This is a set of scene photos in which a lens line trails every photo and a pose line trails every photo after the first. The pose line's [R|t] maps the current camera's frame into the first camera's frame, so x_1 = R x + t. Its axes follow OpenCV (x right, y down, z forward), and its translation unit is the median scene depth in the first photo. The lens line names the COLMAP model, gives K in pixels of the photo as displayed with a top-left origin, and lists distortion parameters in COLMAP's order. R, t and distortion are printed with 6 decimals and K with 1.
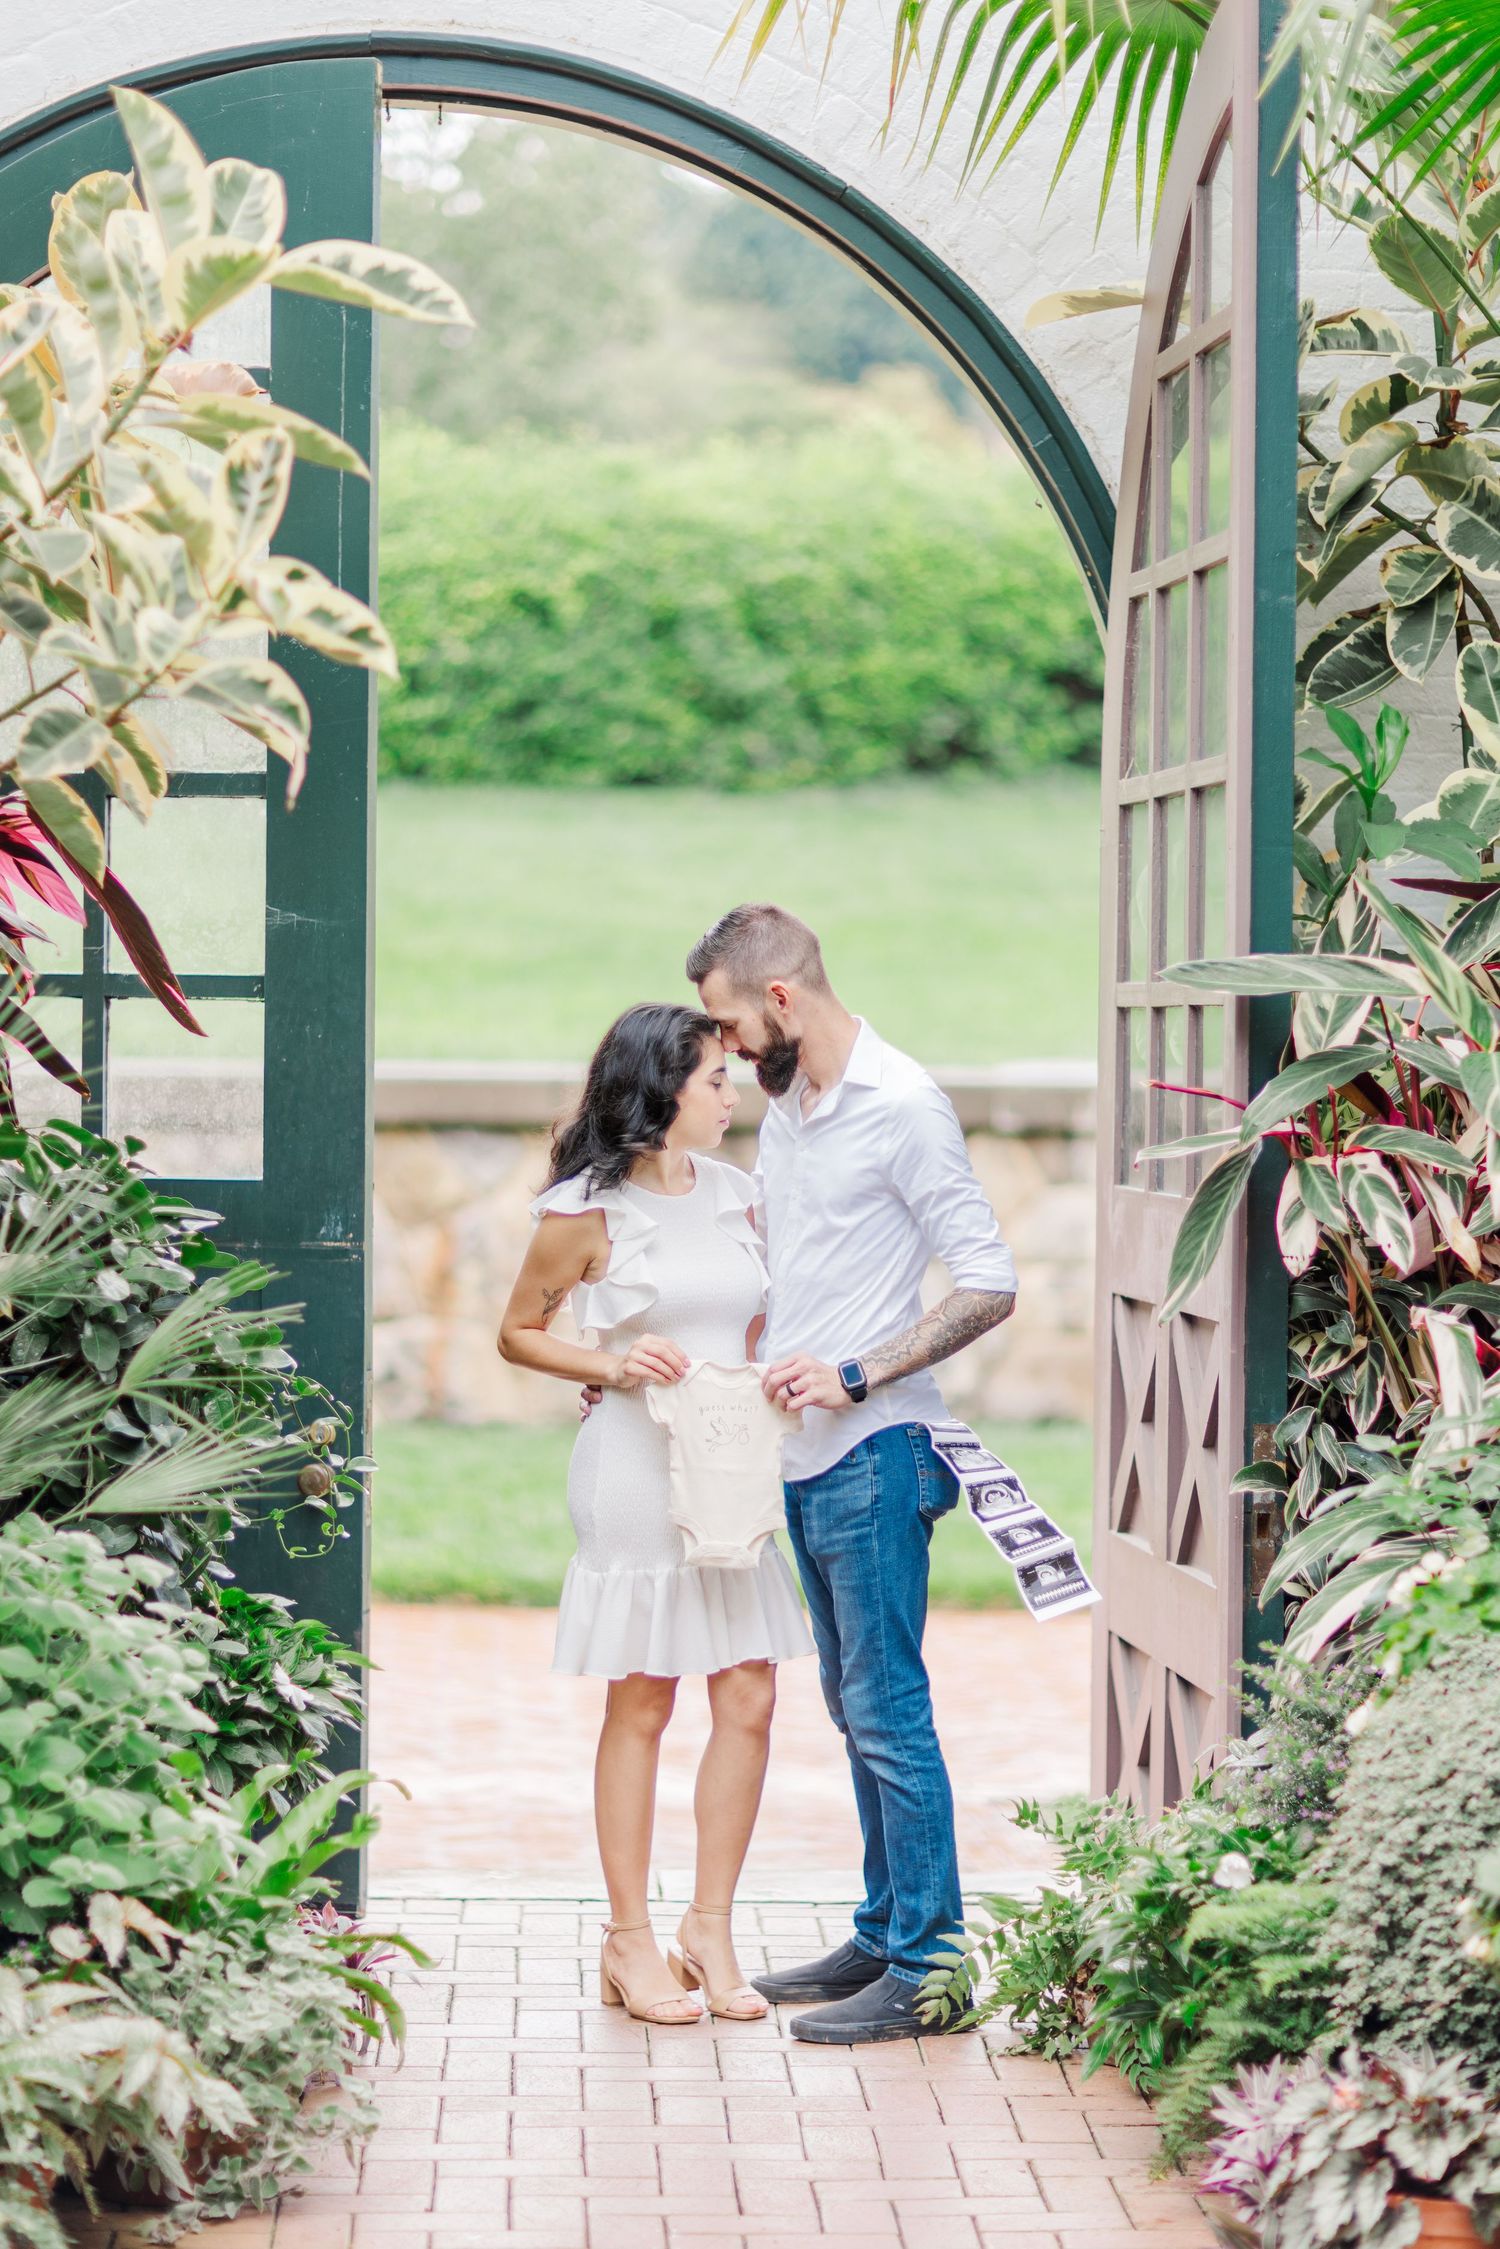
lens RADIAL K [[5480.1, 0, 750.0], [0, 5480.1, 1124.5], [0, 0, 1]] dist [-0.001522, -0.101063]
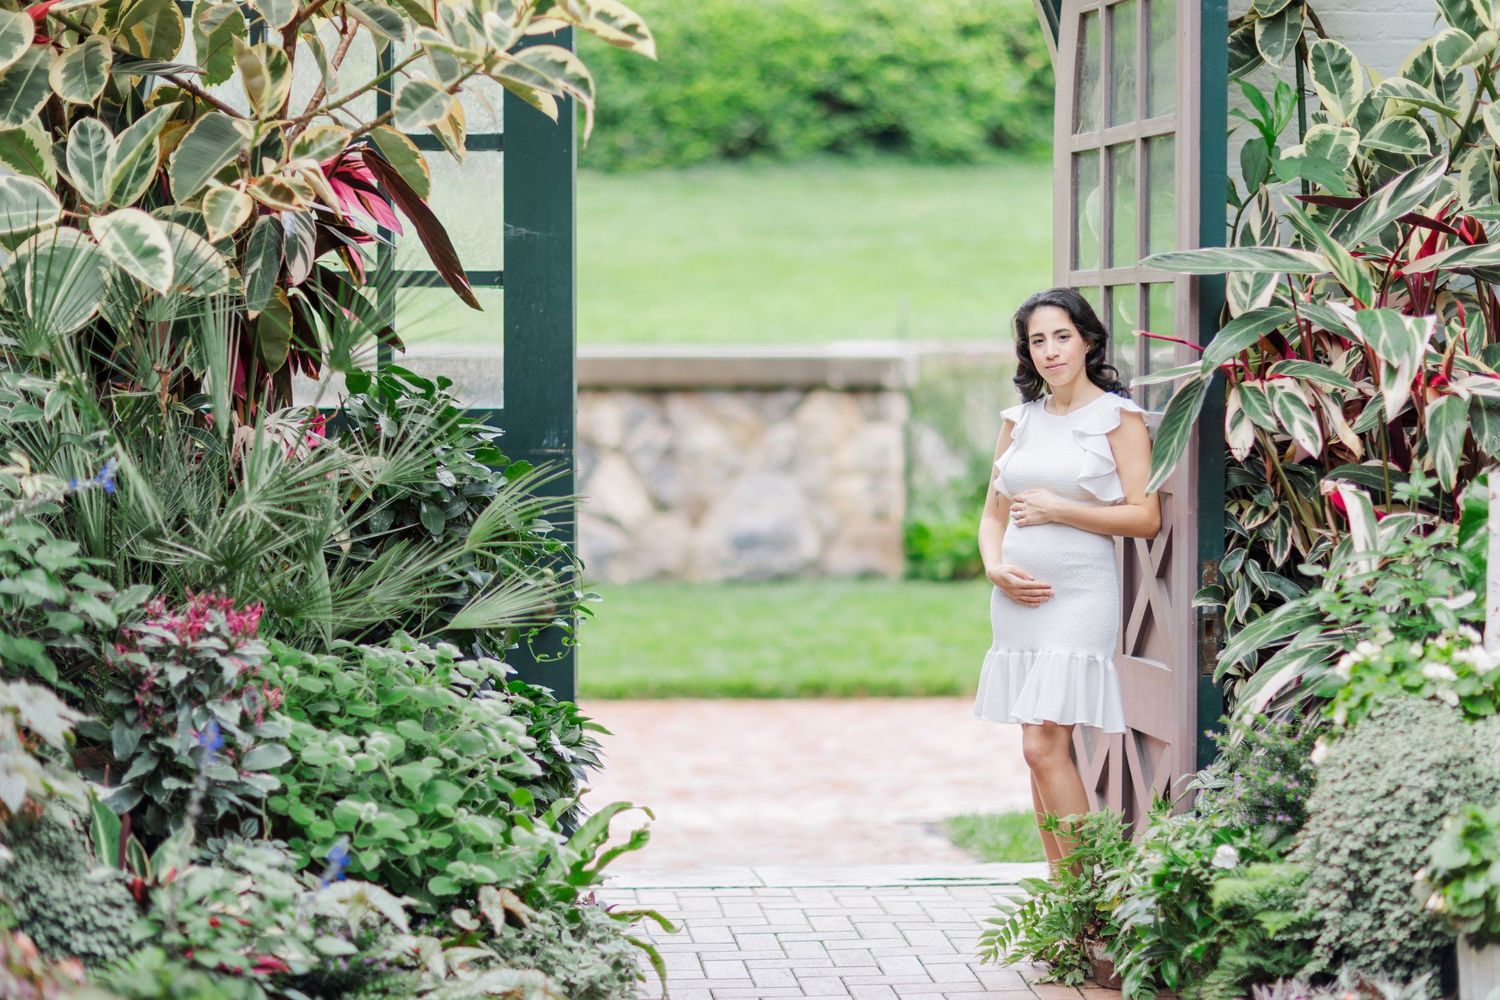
lens RADIAL K [[3538.7, 0, 786.8], [0, 3538.7, 500.4], [0, 0, 1]] dist [0.010397, 0.096824]
pose [[0.997735, -0.011971, 0.066198, -0.085686], [0.010023, 0.999509, 0.029678, 0.008267], [-0.066521, -0.028947, 0.997365, 0.042473]]
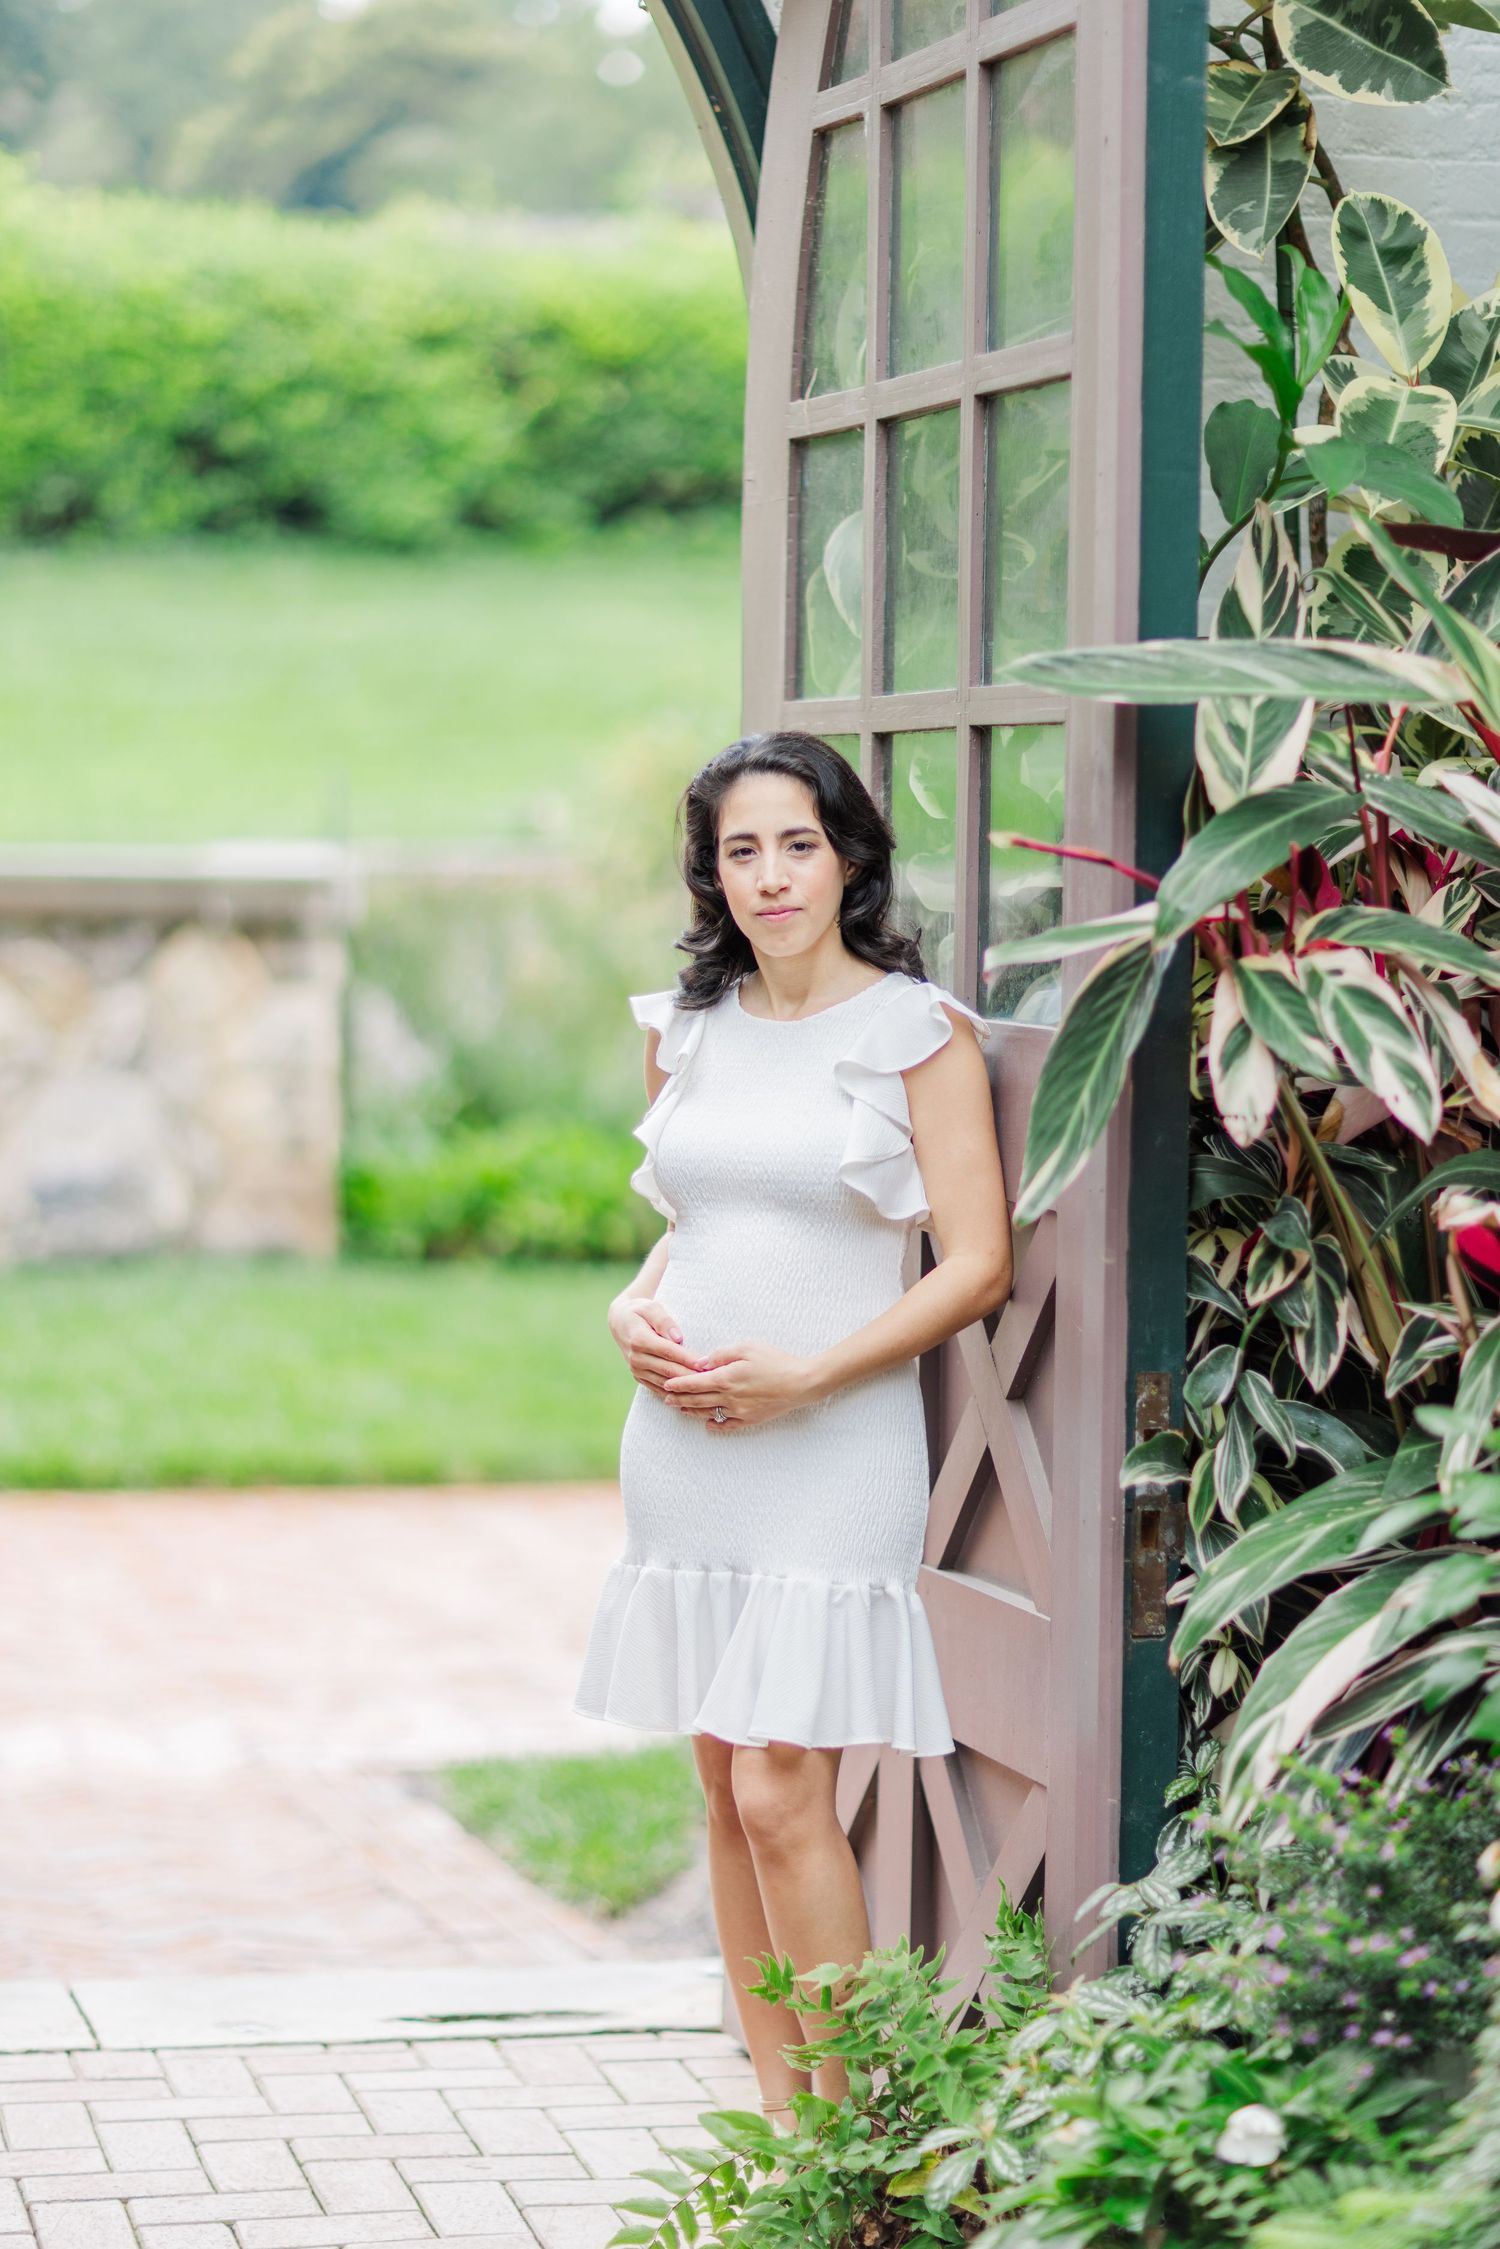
lens RADIAL K [[5305.6, 0, 750.0], [0, 5305.6, 1124.5], [0, 0, 1]] dist [0.010397, 0.096824]
pose [[0.983015, -0.006200, 0.183423, -0.066827], [-0.000770, 0.999281, 0.037903, 0.001954], [-0.183526, -0.037400, 0.982303, 0.398590]]
